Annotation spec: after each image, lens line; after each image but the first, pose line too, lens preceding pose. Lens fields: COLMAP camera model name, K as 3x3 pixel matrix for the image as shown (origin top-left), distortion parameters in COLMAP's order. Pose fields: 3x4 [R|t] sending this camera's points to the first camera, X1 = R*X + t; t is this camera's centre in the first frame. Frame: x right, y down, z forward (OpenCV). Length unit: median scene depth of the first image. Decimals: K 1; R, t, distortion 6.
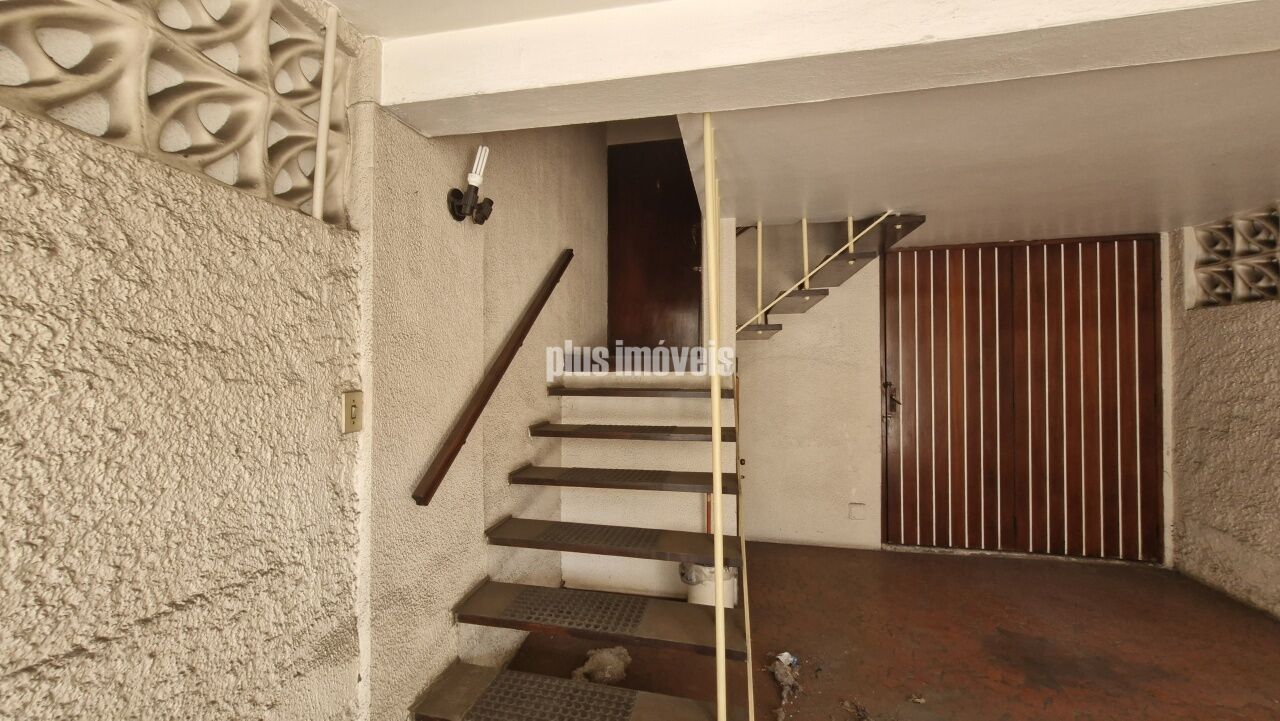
lens RADIAL K [[477.0, 0, 641.9], [0, 477.0, 359.2], [0, 0, 1]] dist [-0.001409, -0.000024]
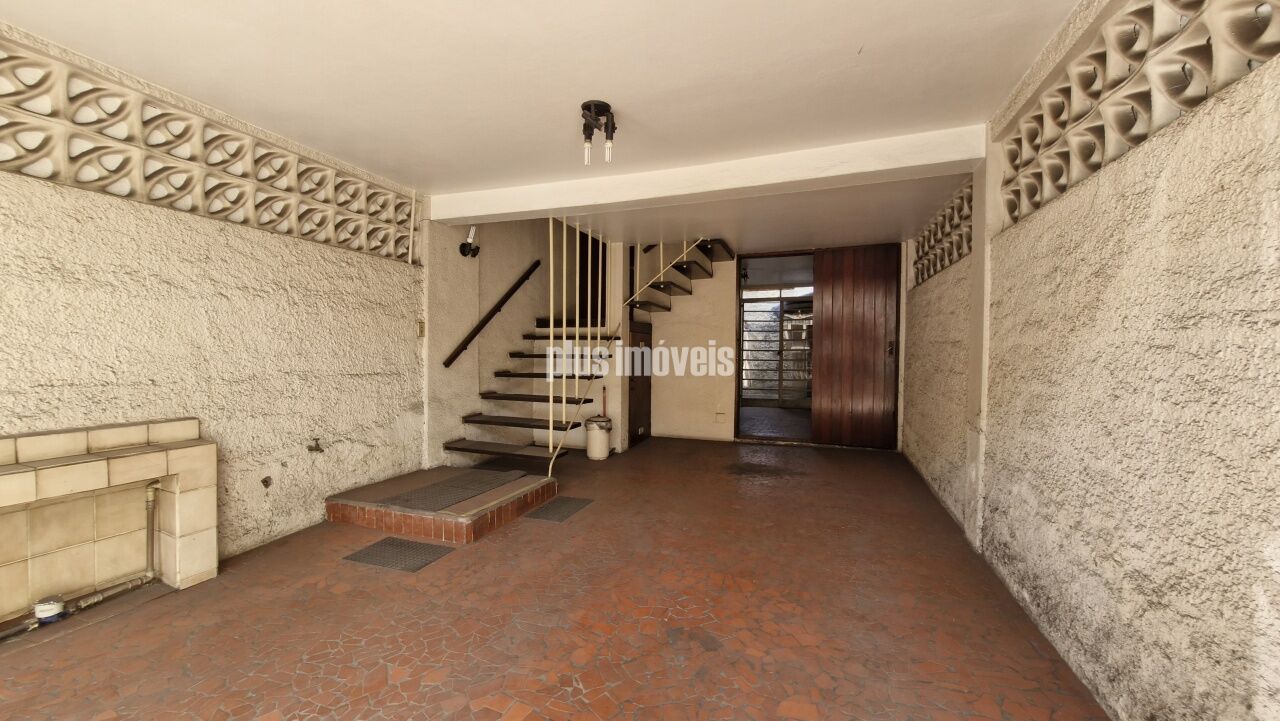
lens RADIAL K [[477.0, 0, 640.3], [0, 477.0, 361.1], [0, 0, 1]] dist [-0.001409, -0.000024]
pose [[0.986496, 0.016785, -0.162926, 1.141890], [-0.011040, 0.999287, 0.036103, 0.177417], [0.163416, -0.033817, 0.985978, -1.591737]]
